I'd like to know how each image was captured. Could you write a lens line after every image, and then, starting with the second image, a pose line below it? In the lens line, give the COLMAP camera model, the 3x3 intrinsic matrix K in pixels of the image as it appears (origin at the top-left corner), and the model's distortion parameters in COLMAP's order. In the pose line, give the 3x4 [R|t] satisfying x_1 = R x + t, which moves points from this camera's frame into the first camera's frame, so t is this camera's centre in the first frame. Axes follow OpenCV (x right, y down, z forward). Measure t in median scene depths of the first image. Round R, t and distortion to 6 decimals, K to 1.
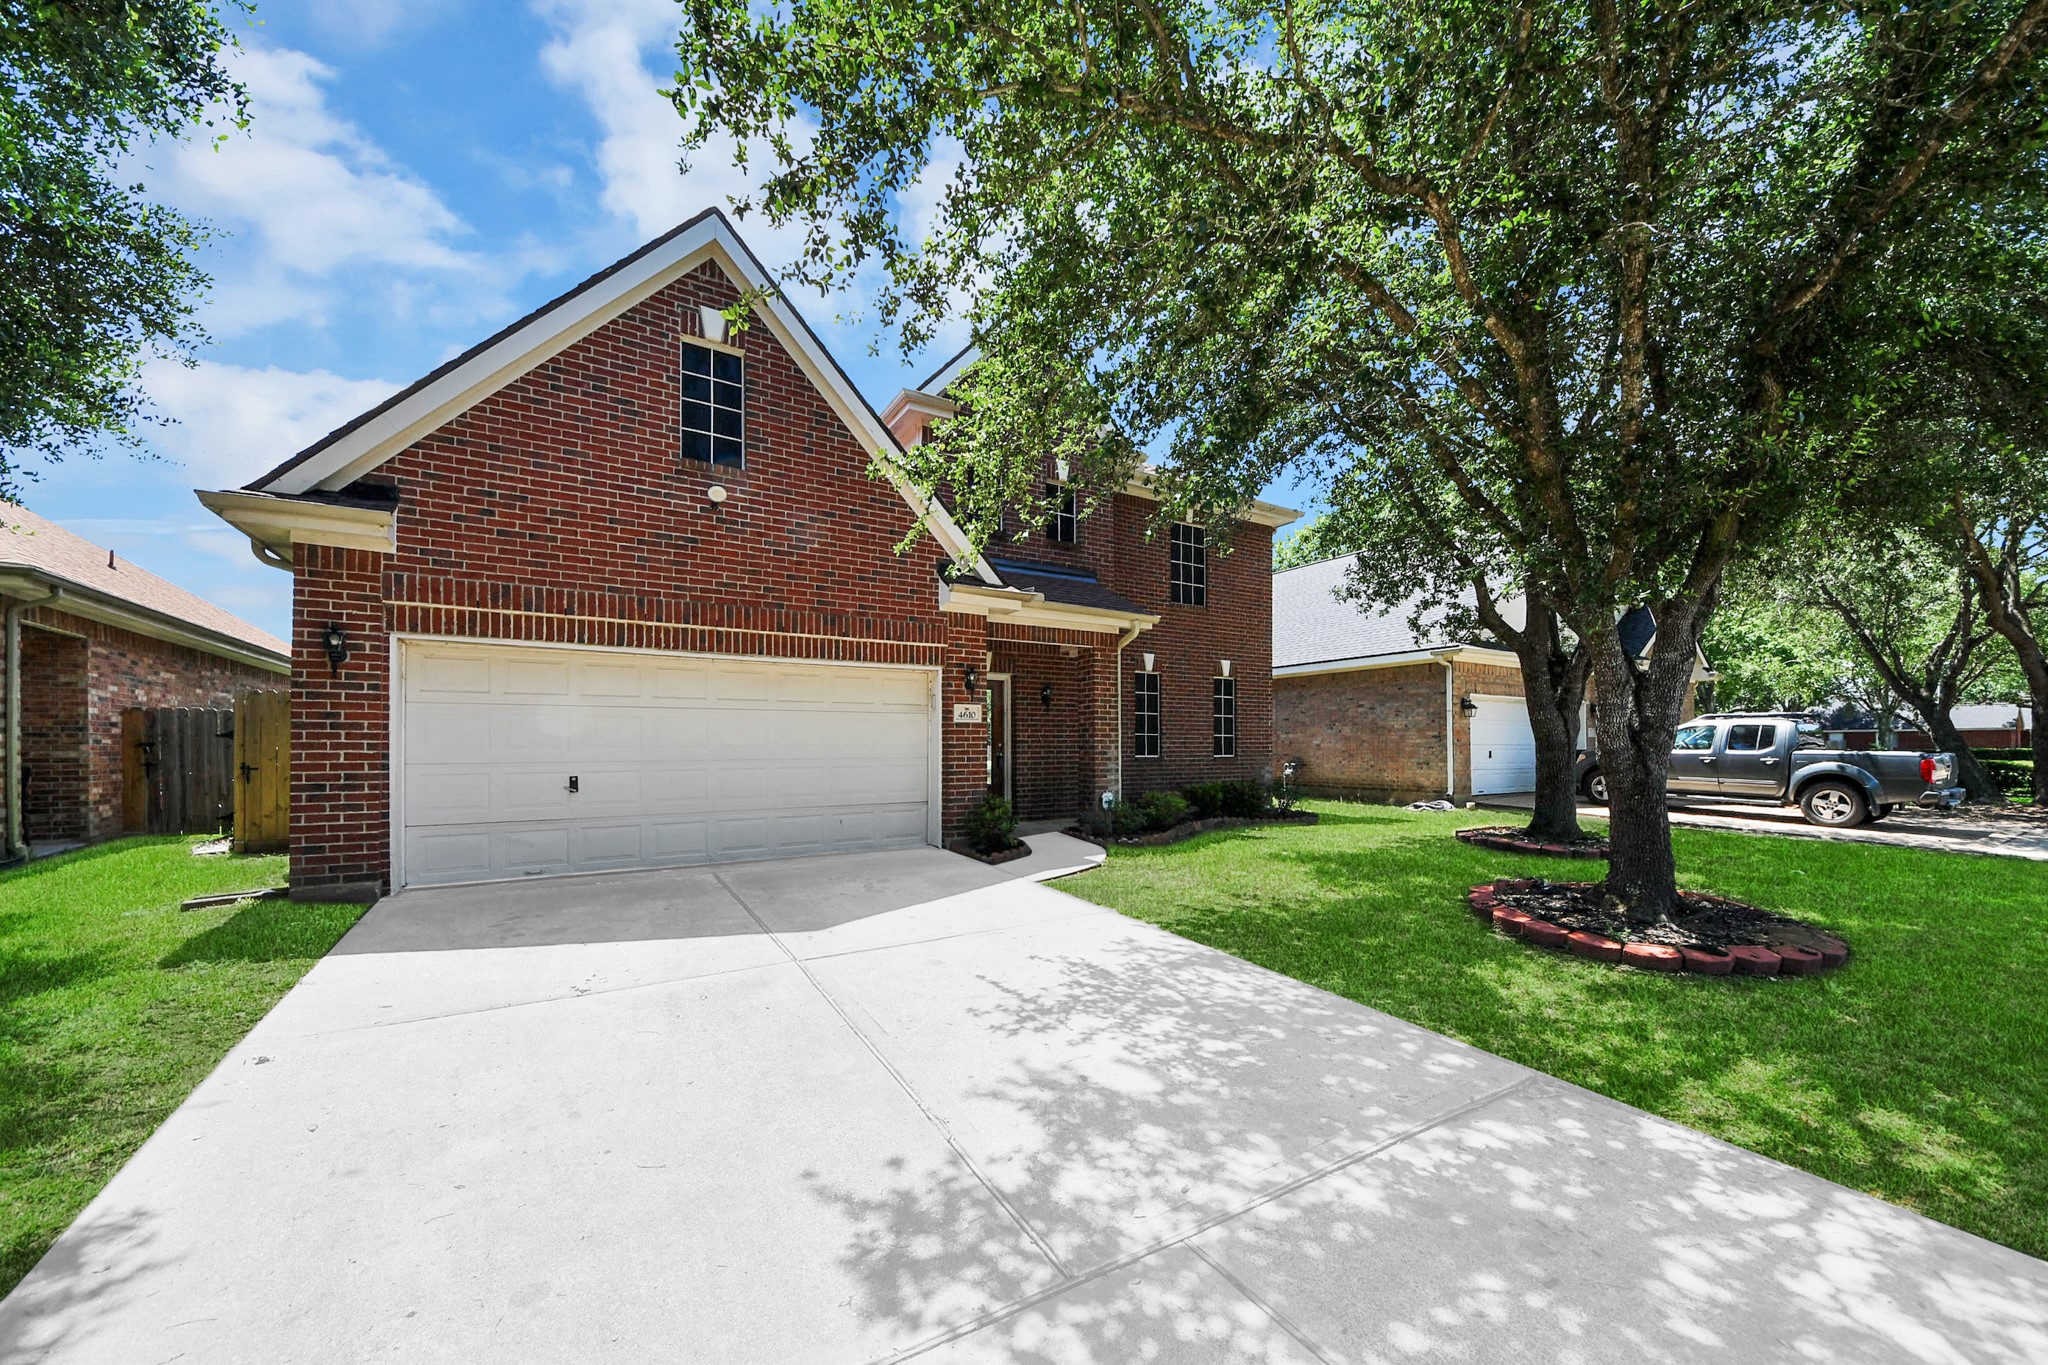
lens RADIAL K [[705.2, 0, 1063.6], [0, 705.2, 749.8], [0, 0, 1]] dist [-0.001539, -0.000212]
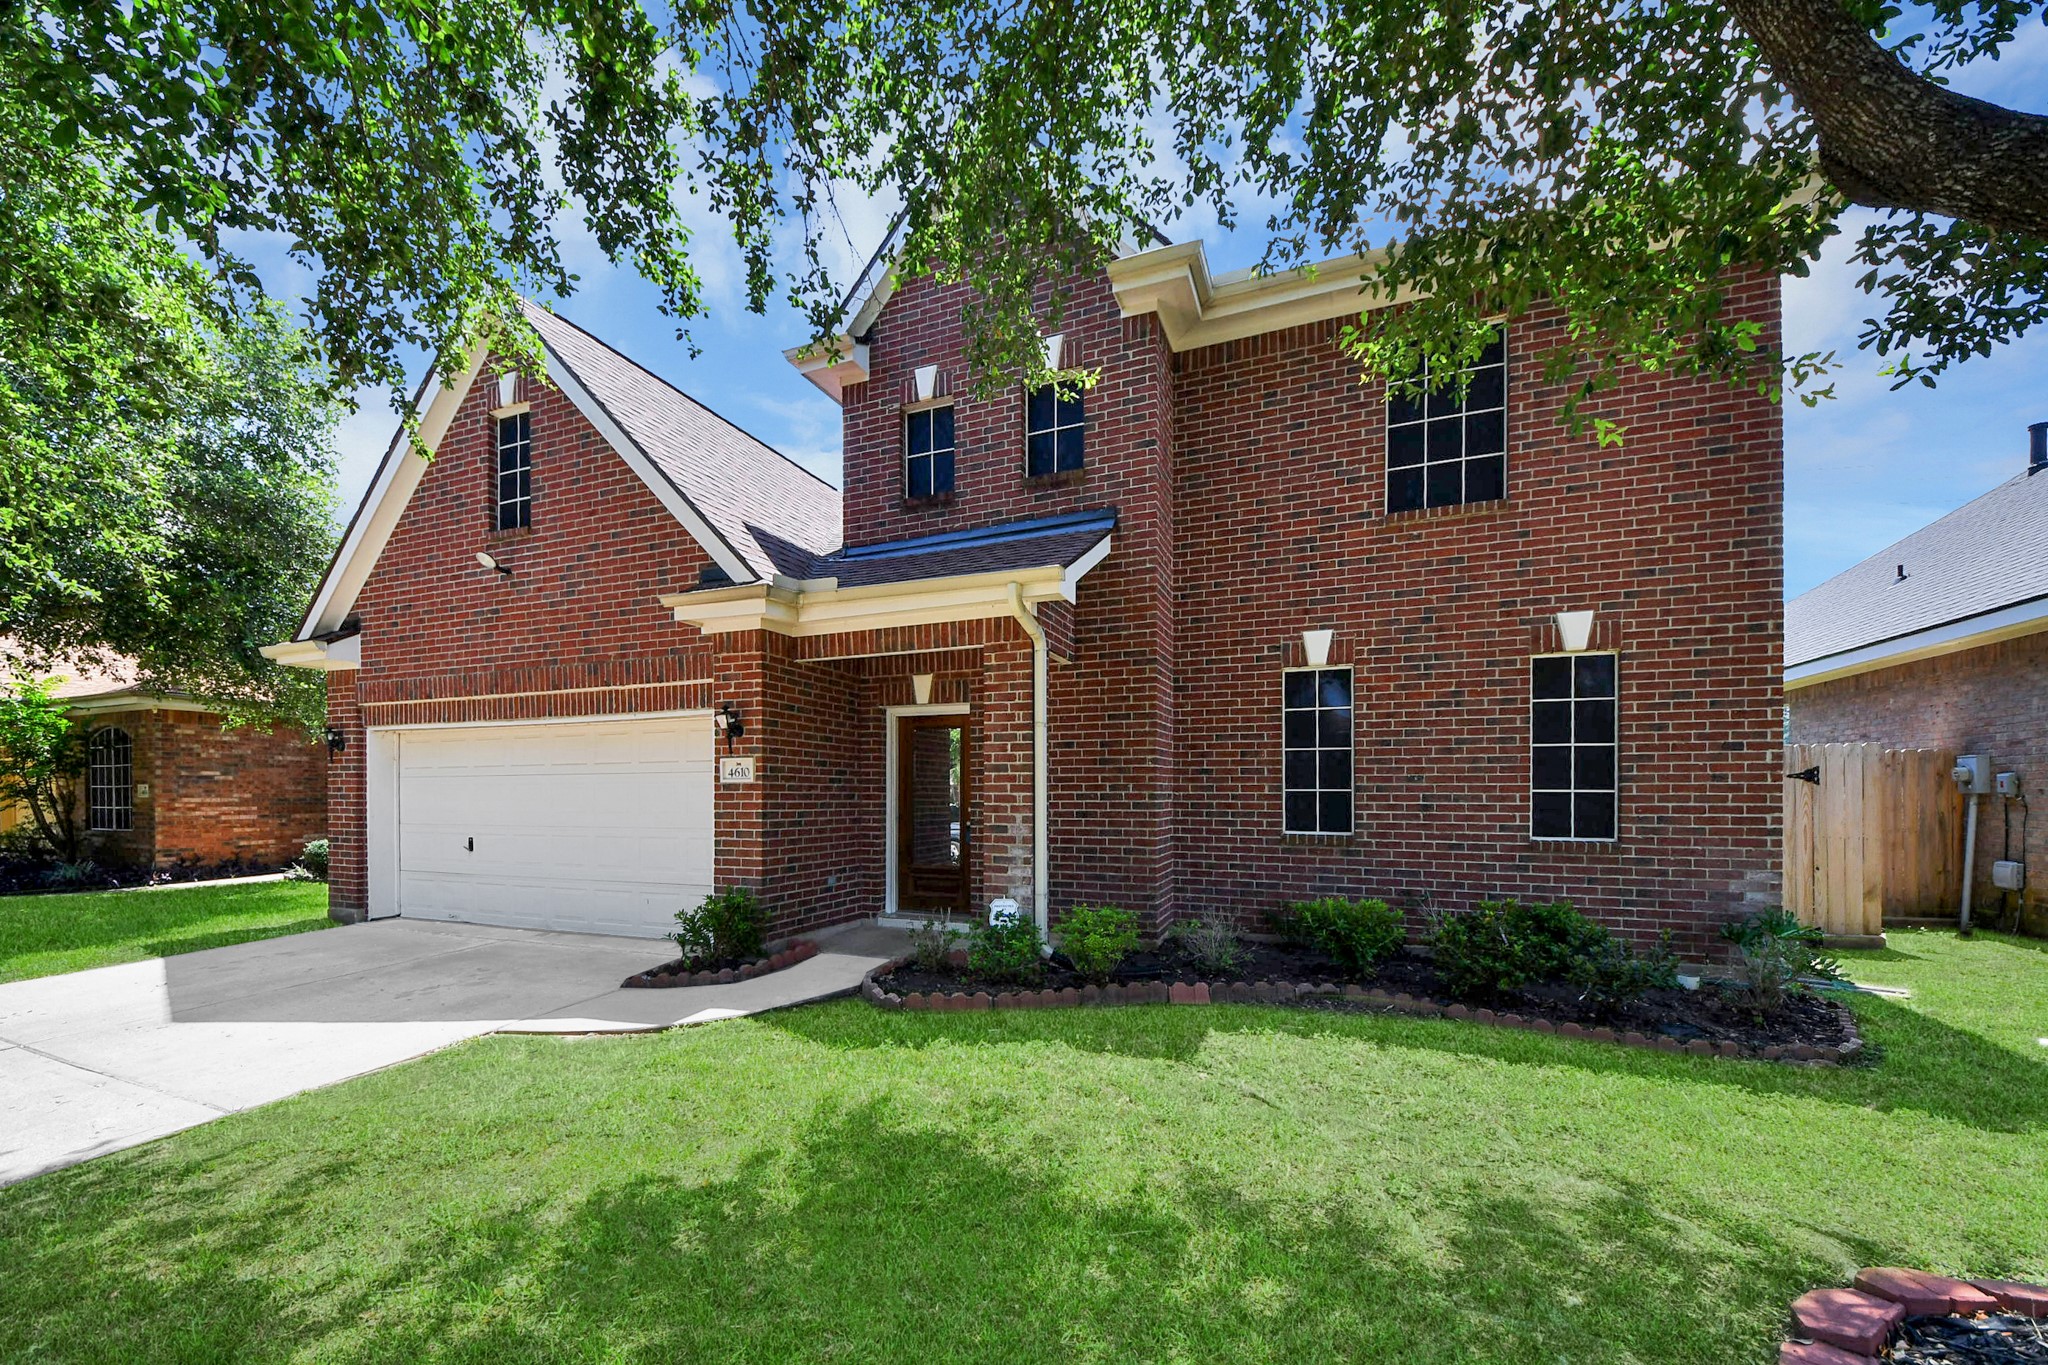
lens RADIAL K [[751.5, 0, 1065.4], [0, 751.5, 789.7], [0, 0, 1]] dist [-0.000360, -0.003013]
pose [[0.605222, 0.006756, -0.796028, 0.860772], [0.000457, 0.999961, 0.008834, -0.049551], [0.796057, -0.005710, 0.605195, 1.025787]]
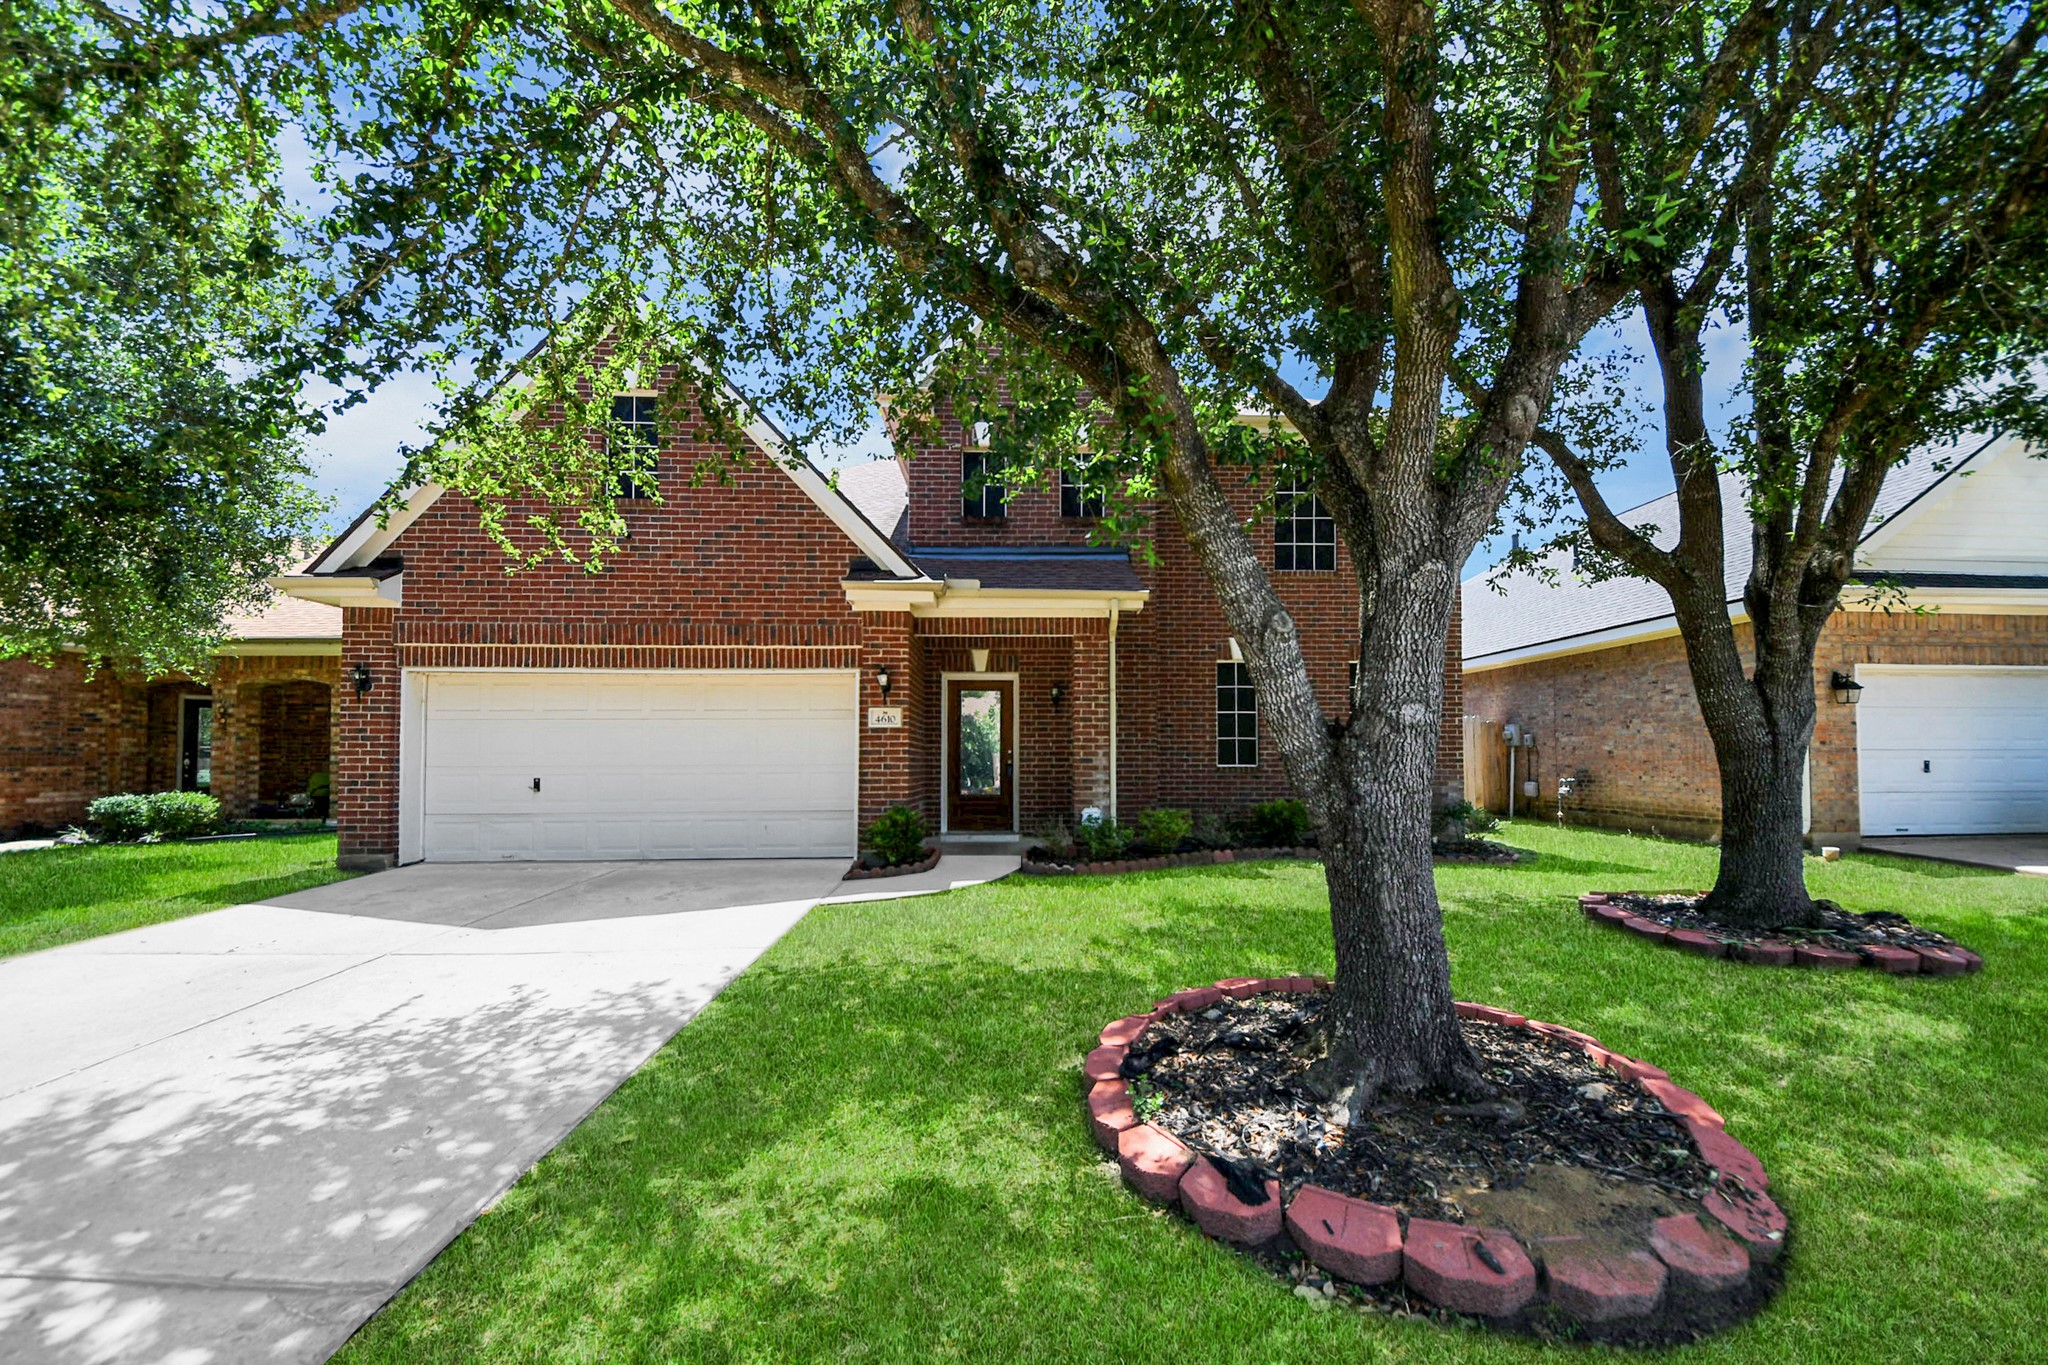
lens RADIAL K [[751.5, 0, 1094.0], [0, 751.5, 738.5], [0, 0, 1]] dist [-0.000360, -0.003013]
pose [[0.876719, -0.005857, -0.480967, 0.745578], [-0.002819, 0.999846, -0.017314, -0.010057], [0.480995, 0.016536, 0.876568, 0.337152]]
